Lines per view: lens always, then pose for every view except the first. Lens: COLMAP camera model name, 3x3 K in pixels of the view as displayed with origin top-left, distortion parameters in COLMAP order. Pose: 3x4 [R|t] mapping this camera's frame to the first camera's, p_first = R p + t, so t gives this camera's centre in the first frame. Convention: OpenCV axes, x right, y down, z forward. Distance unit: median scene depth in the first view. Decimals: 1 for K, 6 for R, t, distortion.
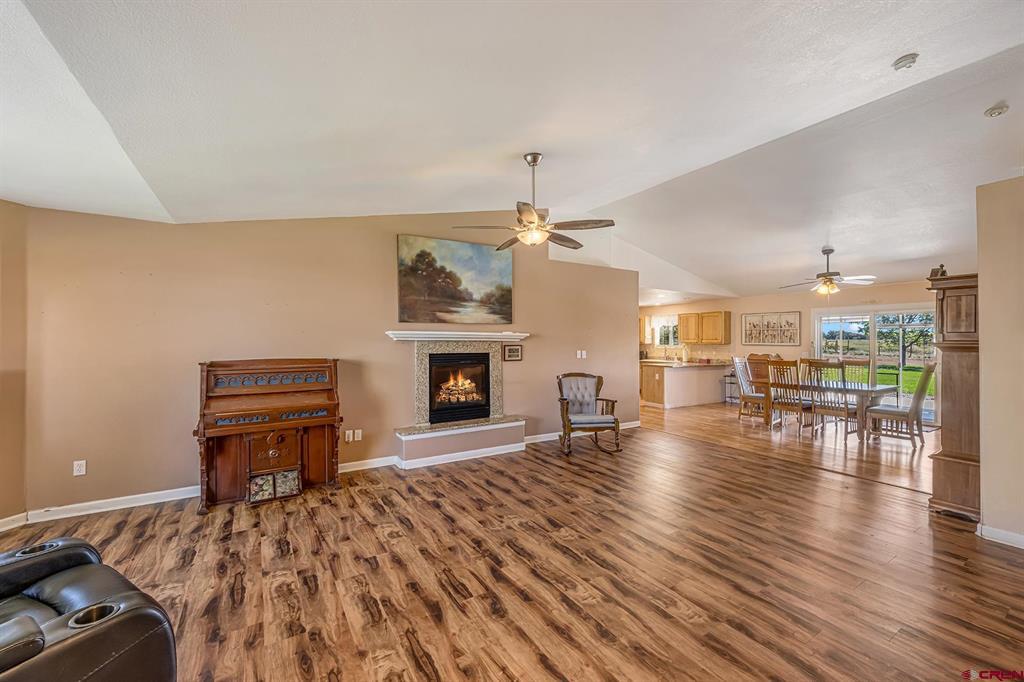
lens RADIAL K [[410.7, 0, 514.0], [0, 410.7, 340.5], [0, 0, 1]] dist [0.001025, -0.000740]
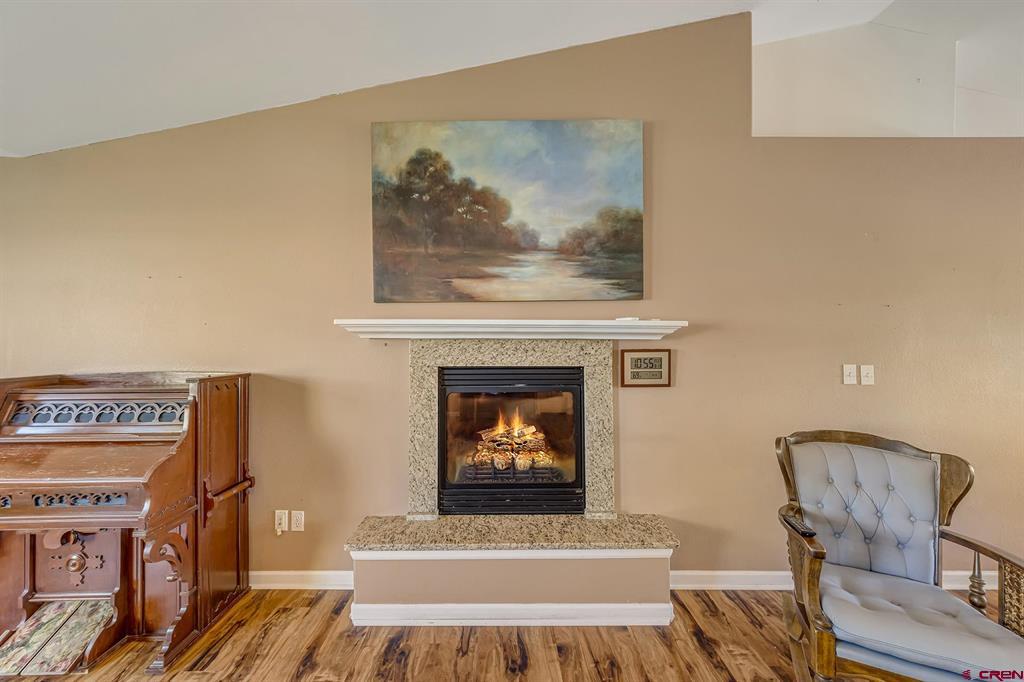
lens RADIAL K [[362.6, 0, 506.4], [0, 362.6, 340.3], [0, 0, 1]] dist [0.002444, -0.001844]
pose [[0.849712, -0.000116, -0.527246, 0.076100], [0.002929, 0.999986, 0.004501, -0.000507], [0.527238, -0.005368, 0.849701, 0.645901]]
